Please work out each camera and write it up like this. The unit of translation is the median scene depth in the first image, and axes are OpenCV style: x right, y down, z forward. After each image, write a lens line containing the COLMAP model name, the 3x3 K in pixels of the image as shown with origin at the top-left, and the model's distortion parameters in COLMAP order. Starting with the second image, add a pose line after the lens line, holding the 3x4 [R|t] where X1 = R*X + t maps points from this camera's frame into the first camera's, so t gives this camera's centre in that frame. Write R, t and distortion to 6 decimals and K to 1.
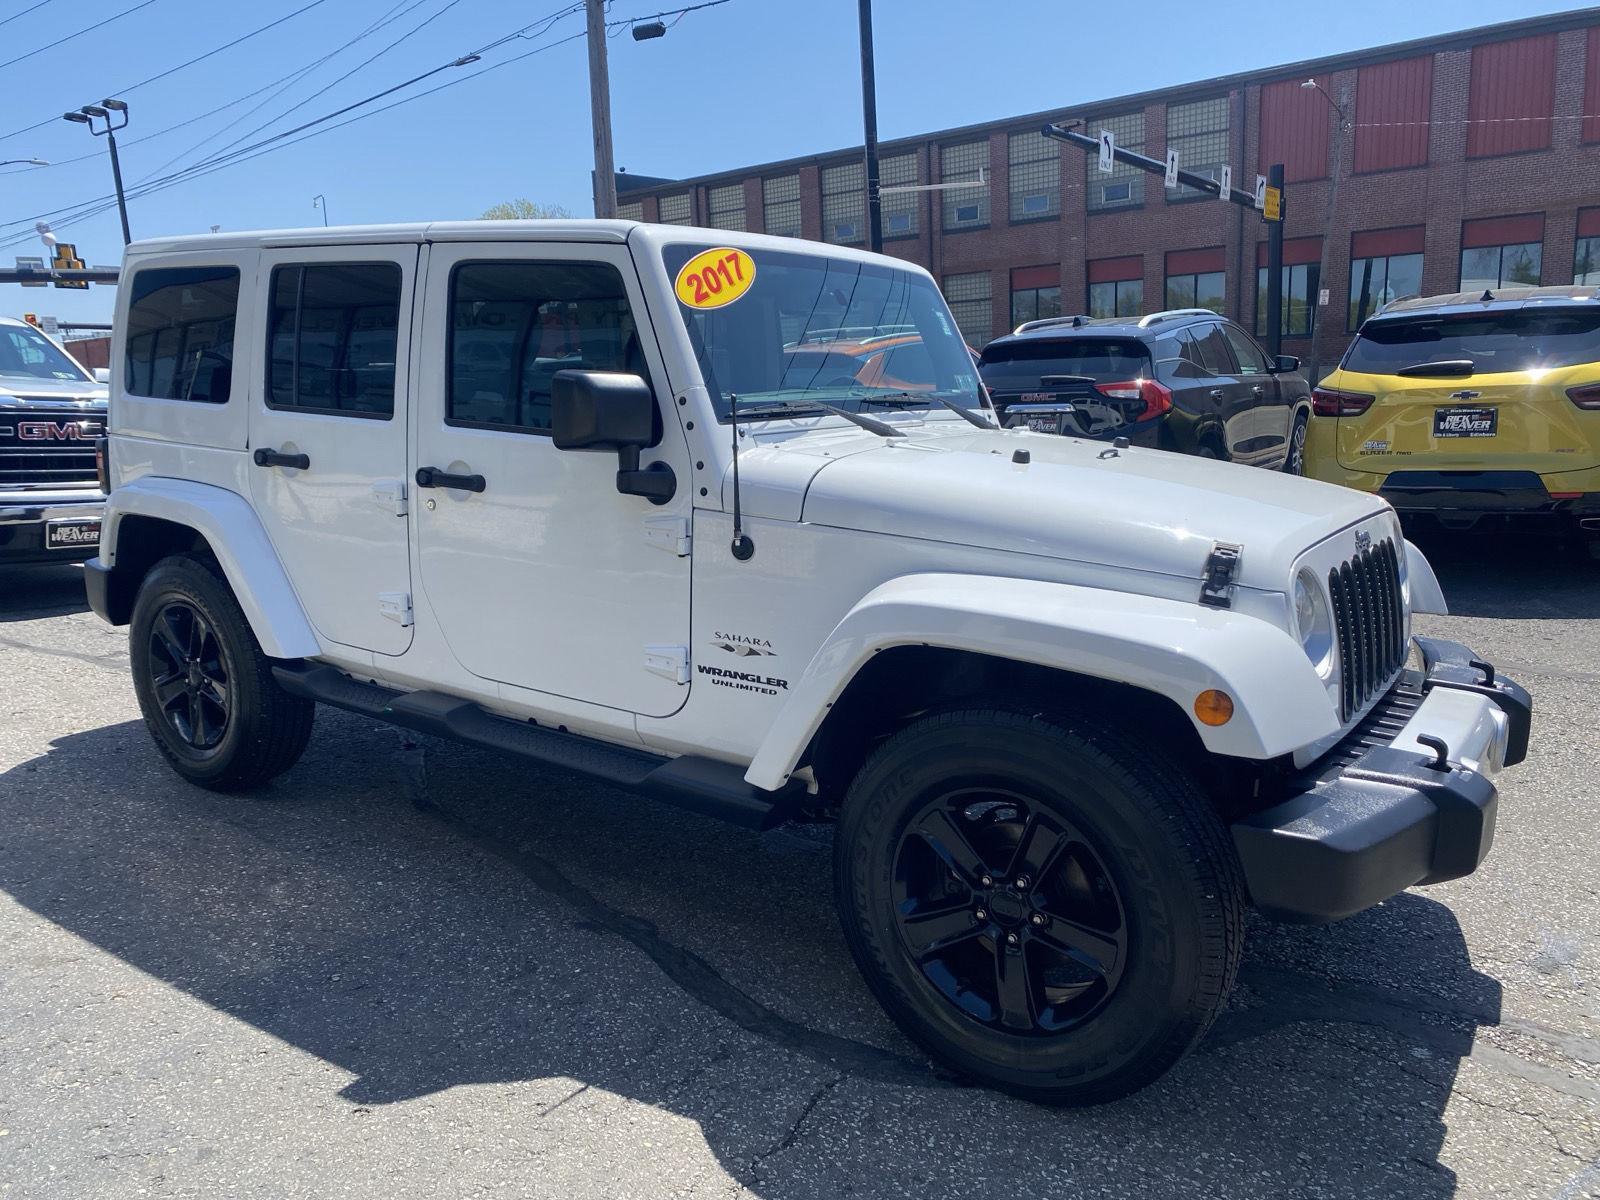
lens RADIAL K [[1160.3, 0, 800.0], [0, 1160.3, 600.0], [0, 0, 1]] dist [0.012800, -0.004356]
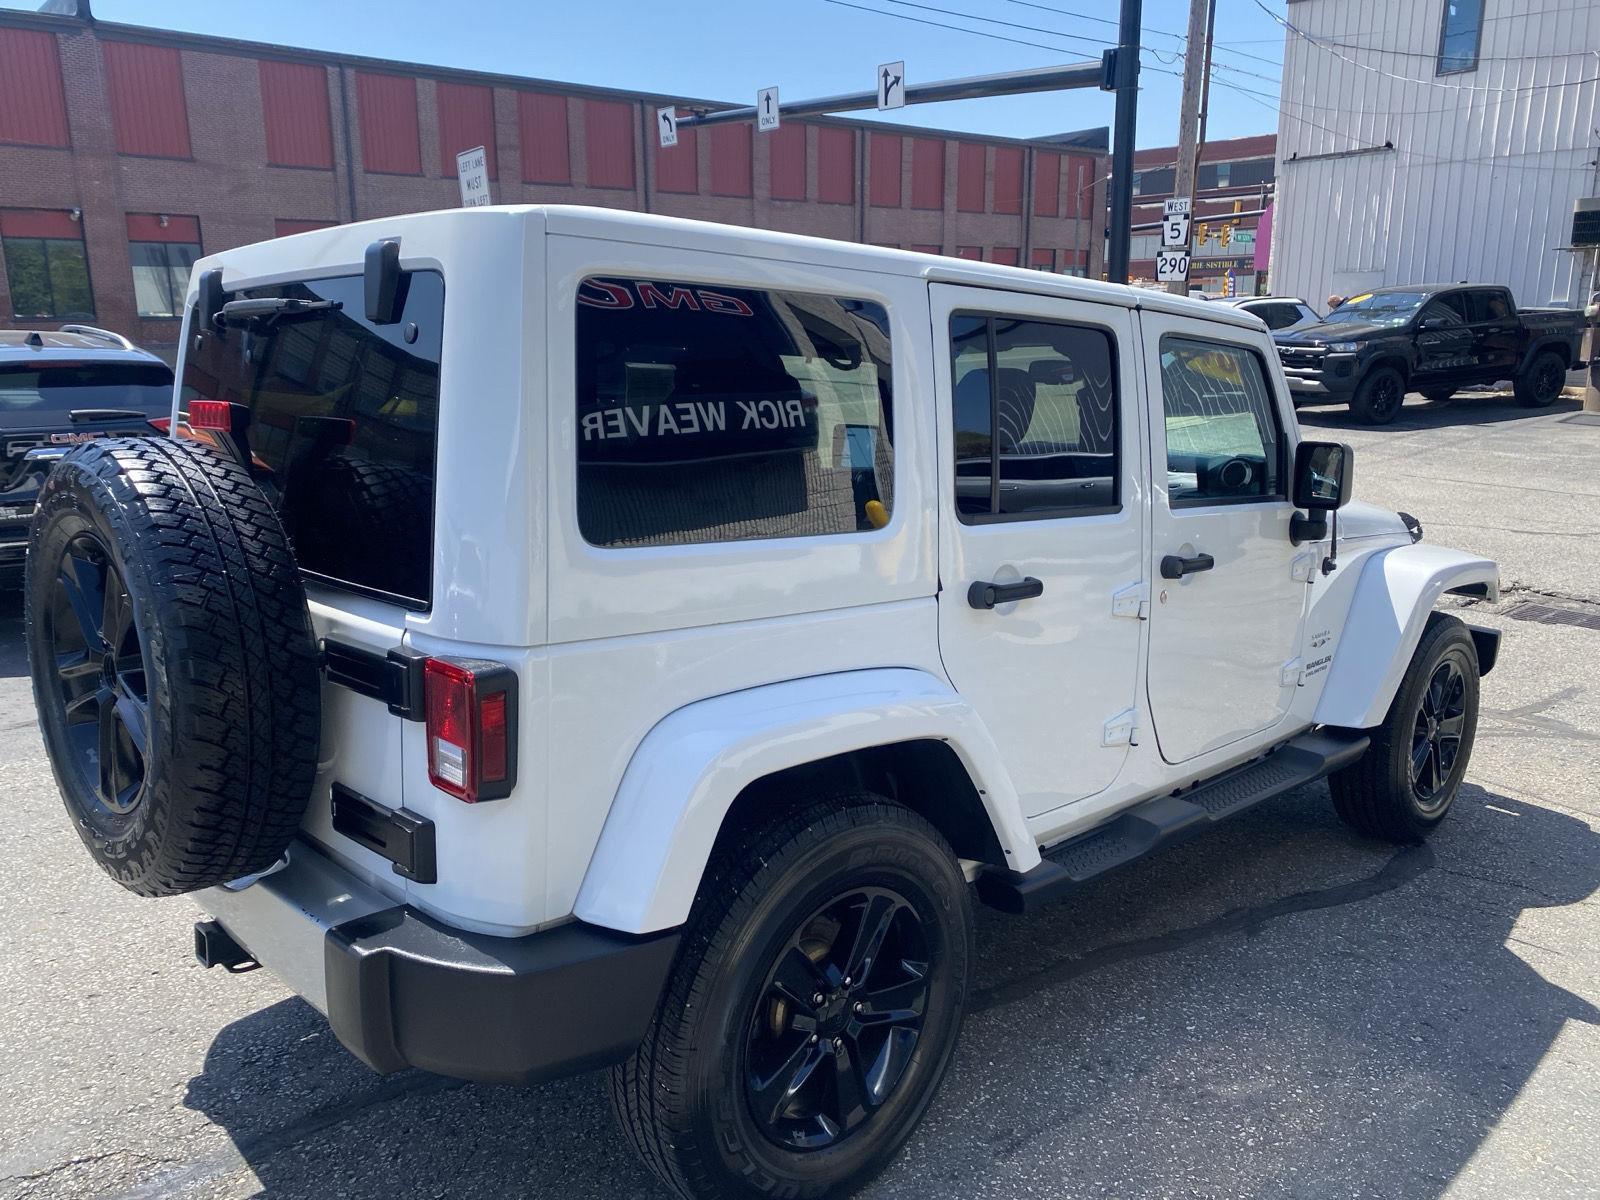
lens RADIAL K [[1201.5, 0, 715.4], [0, 1201.5, 607.7], [0, 0, 1]] dist [0.011615, -0.002857]
pose [[0.251193, -0.184371, 0.950215, -0.951820], [0.186095, 0.972576, 0.139515, -0.198232], [-0.949879, 0.141785, 0.278615, 0.784883]]
